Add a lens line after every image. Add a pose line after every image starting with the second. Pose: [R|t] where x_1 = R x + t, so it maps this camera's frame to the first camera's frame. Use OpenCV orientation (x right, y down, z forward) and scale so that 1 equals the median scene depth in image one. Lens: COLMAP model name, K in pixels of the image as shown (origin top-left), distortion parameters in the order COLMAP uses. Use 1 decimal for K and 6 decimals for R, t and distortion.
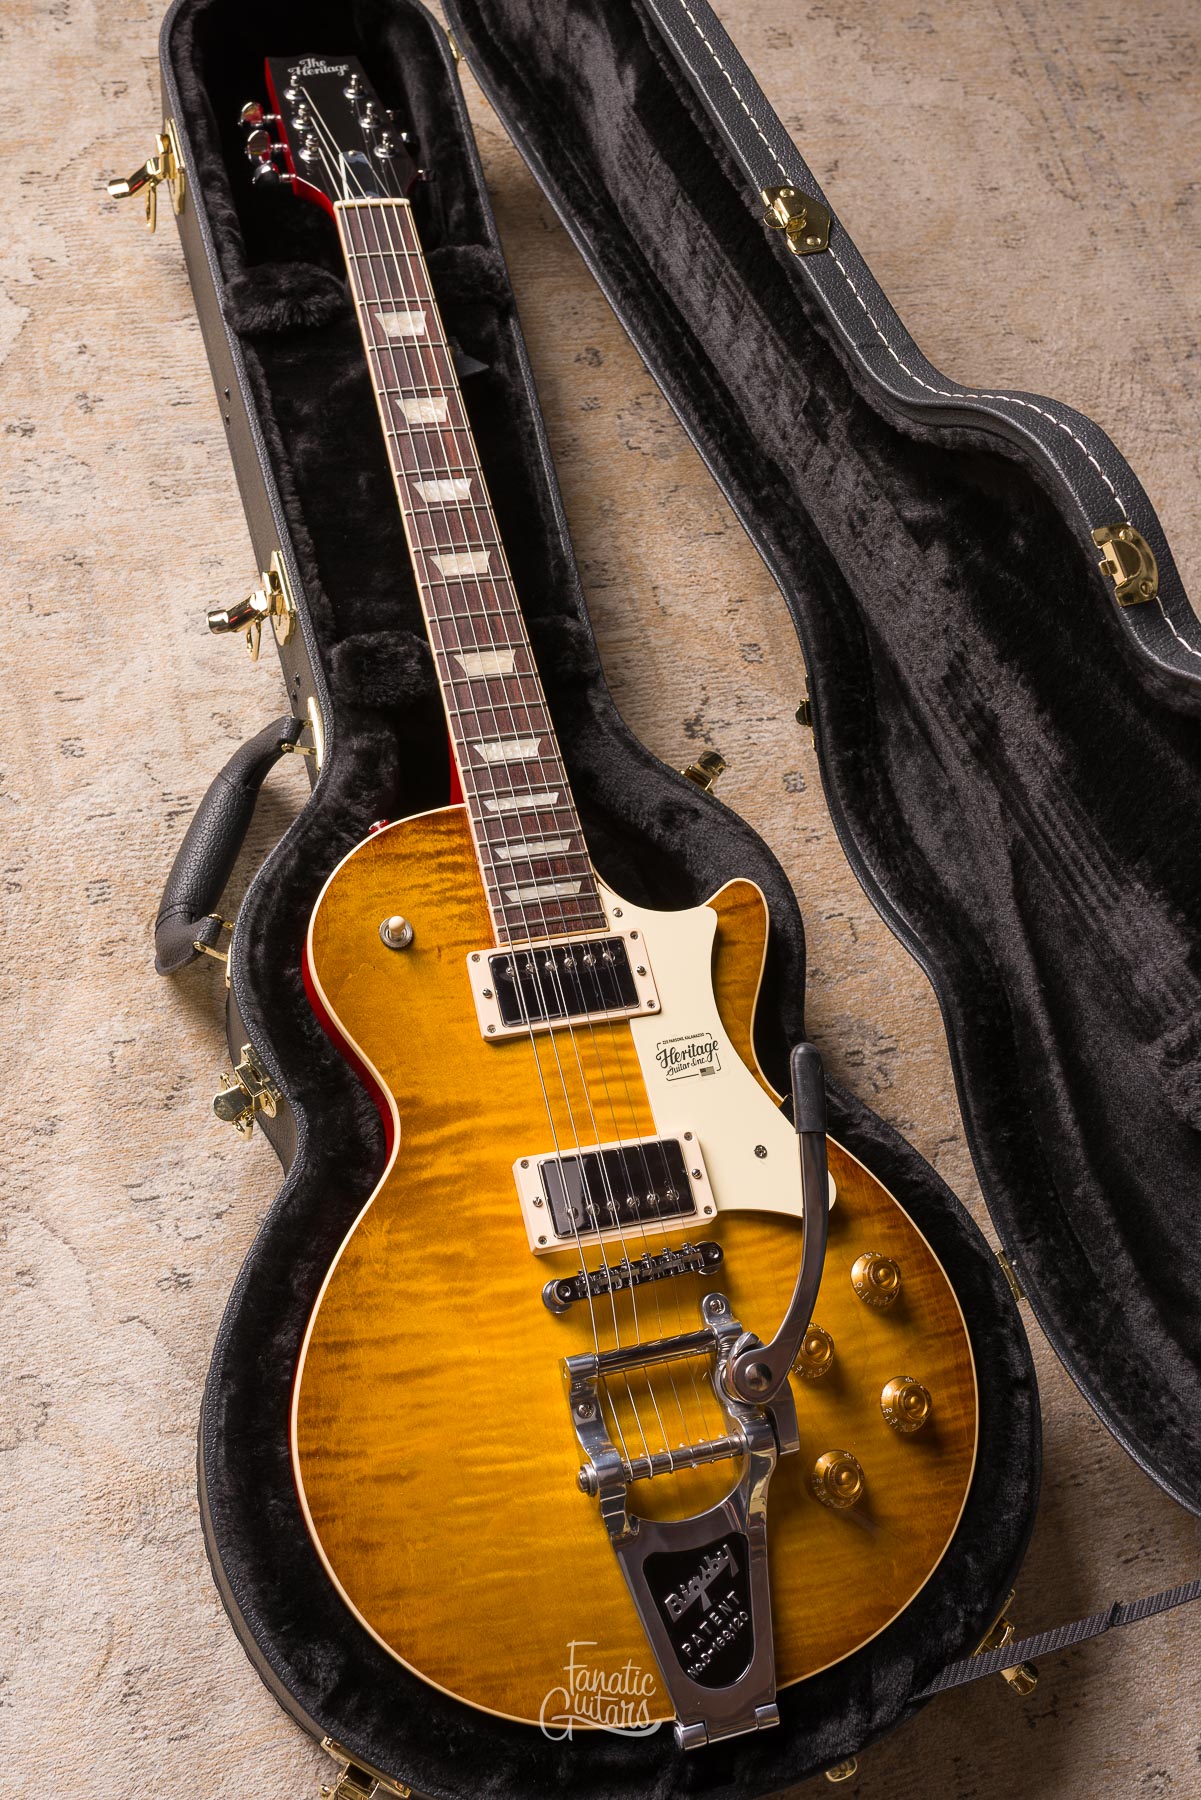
lens RADIAL K [[1949.5, 0, 608.0], [0, 1949.5, 905.3], [0, 0, 1]] dist [0.002330, -0.002420]
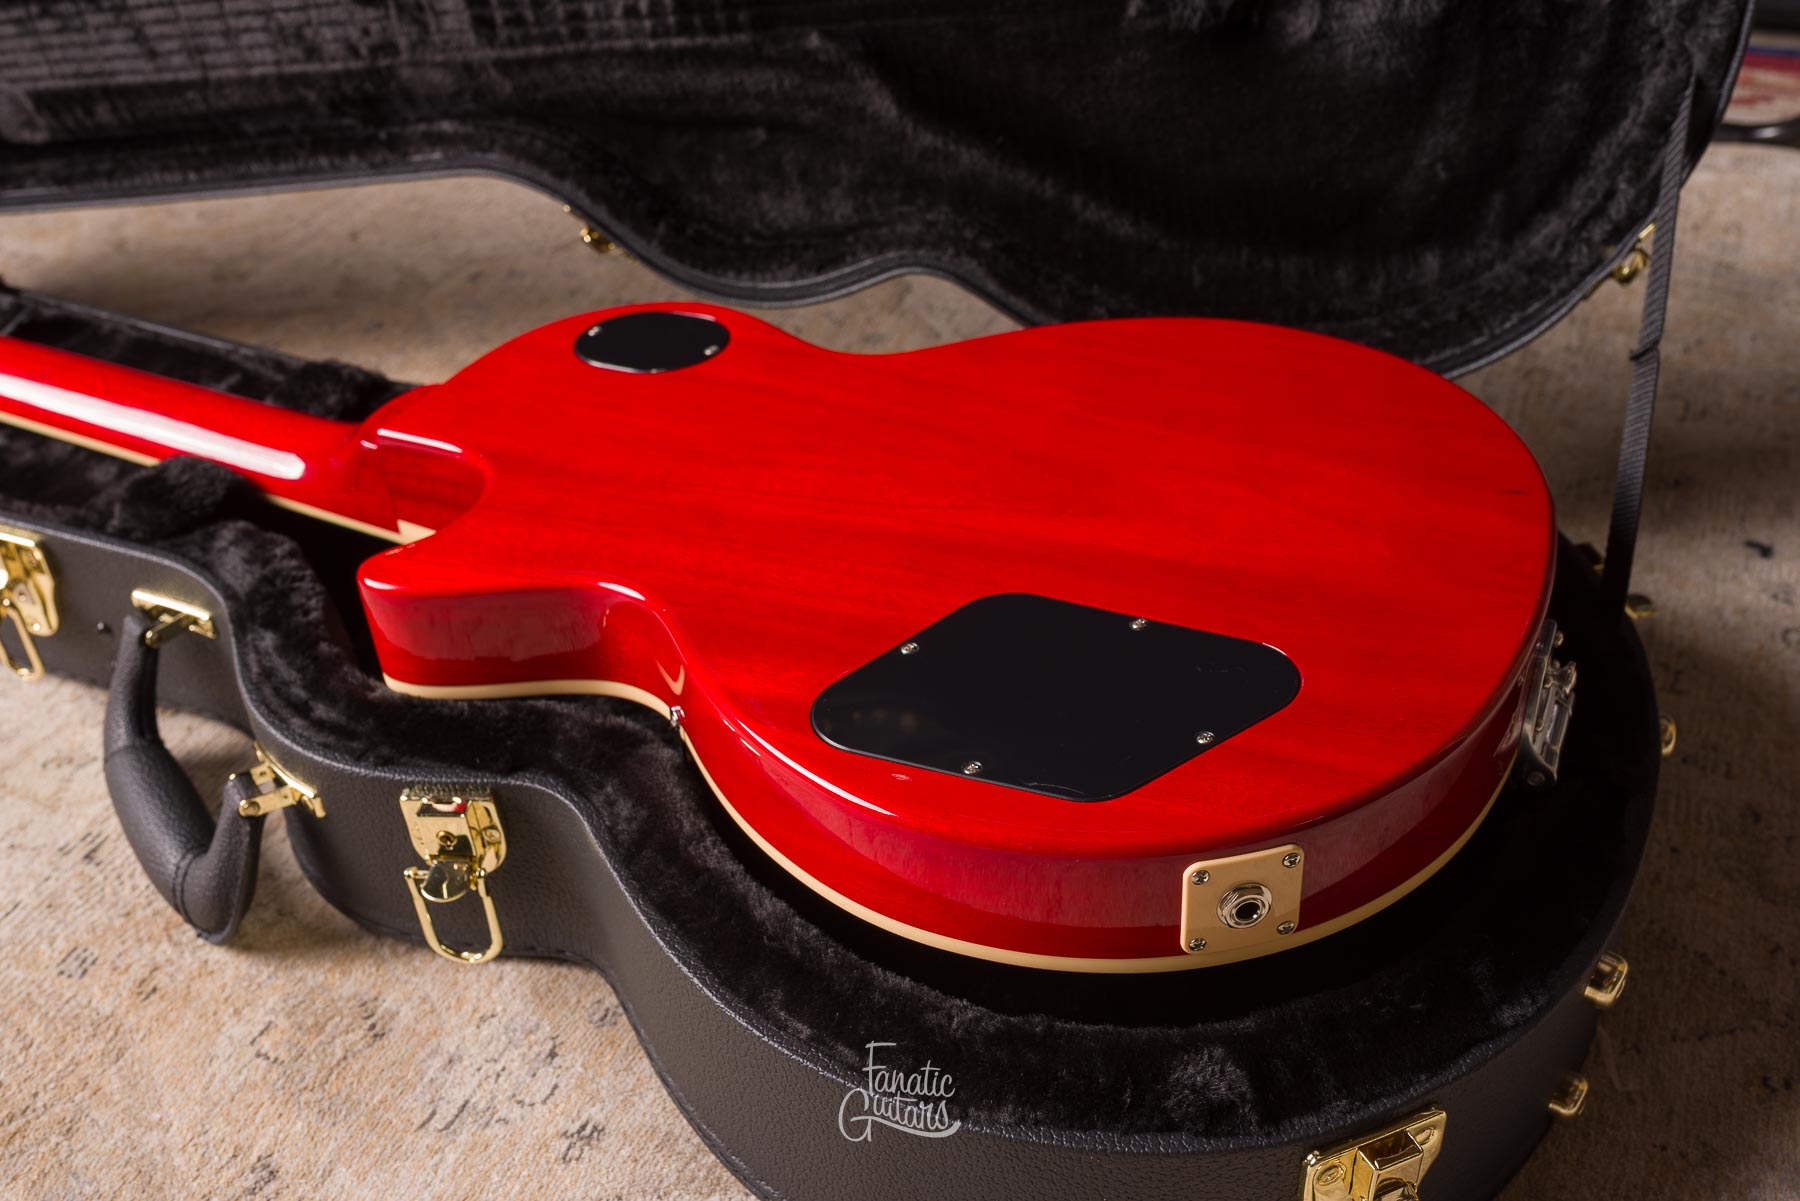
lens RADIAL K [[1758.3, 0, 892.1], [0, 1758.3, 595.9], [0, 0, 1]] dist [0.003428, -0.010111]
pose [[0.608034, -0.631715, 0.480864, -0.297162], [0.776522, 0.599289, -0.194591, 0.253802], [-0.165251, 0.491720, 0.854929, 0.352885]]
